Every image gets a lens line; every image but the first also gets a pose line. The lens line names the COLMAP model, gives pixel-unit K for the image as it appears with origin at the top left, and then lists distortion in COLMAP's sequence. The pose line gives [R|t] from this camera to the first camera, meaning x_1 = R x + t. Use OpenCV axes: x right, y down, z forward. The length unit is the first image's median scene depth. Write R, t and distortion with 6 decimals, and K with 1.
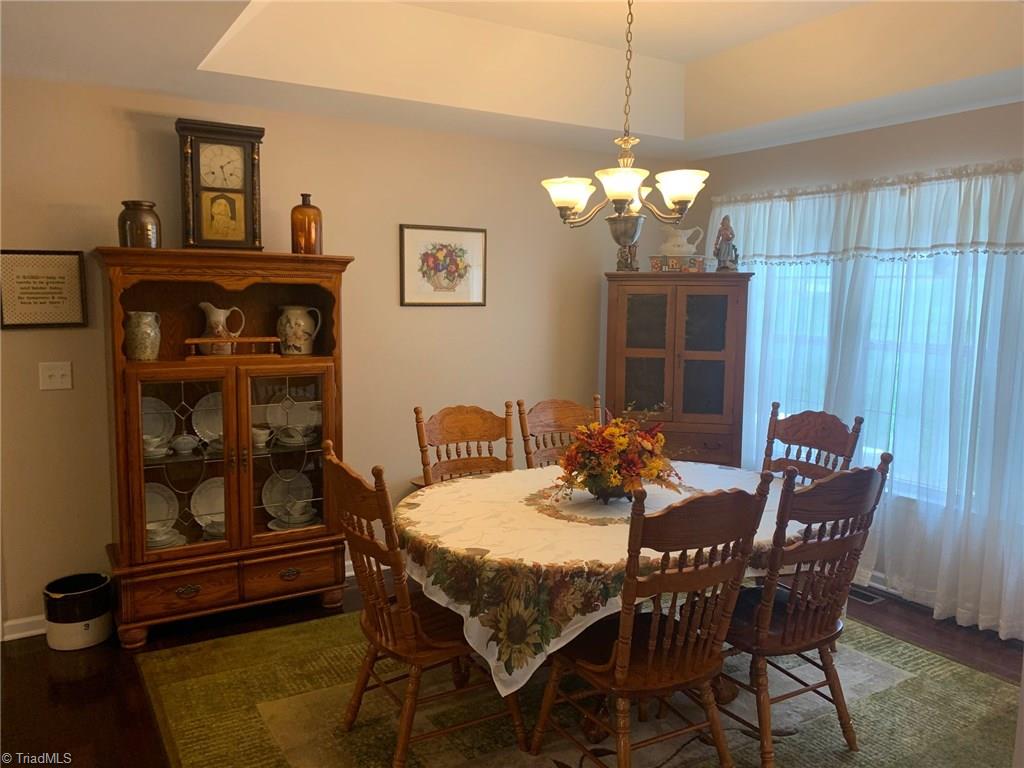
lens RADIAL K [[785.5, 0, 505.7], [0, 785.5, 384.7], [0, 0, 1]] dist [0.018329, -0.023986]
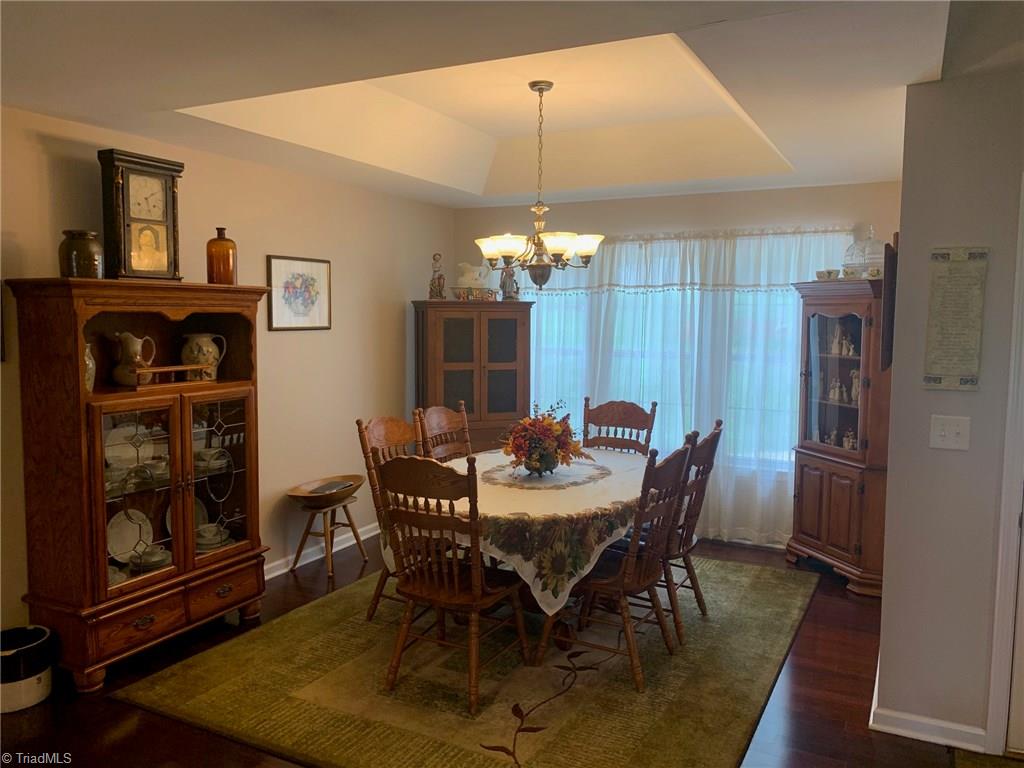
lens RADIAL K [[785.5, 0, 516.9], [0, 785.5, 383.3], [0, 0, 1]] dist [0.018329, -0.023986]
pose [[0.850089, -0.052814, 0.523984, -0.491279], [0.064331, 0.997921, -0.003785, -0.004770], [-0.522695, 0.036925, 0.851720, -0.101568]]
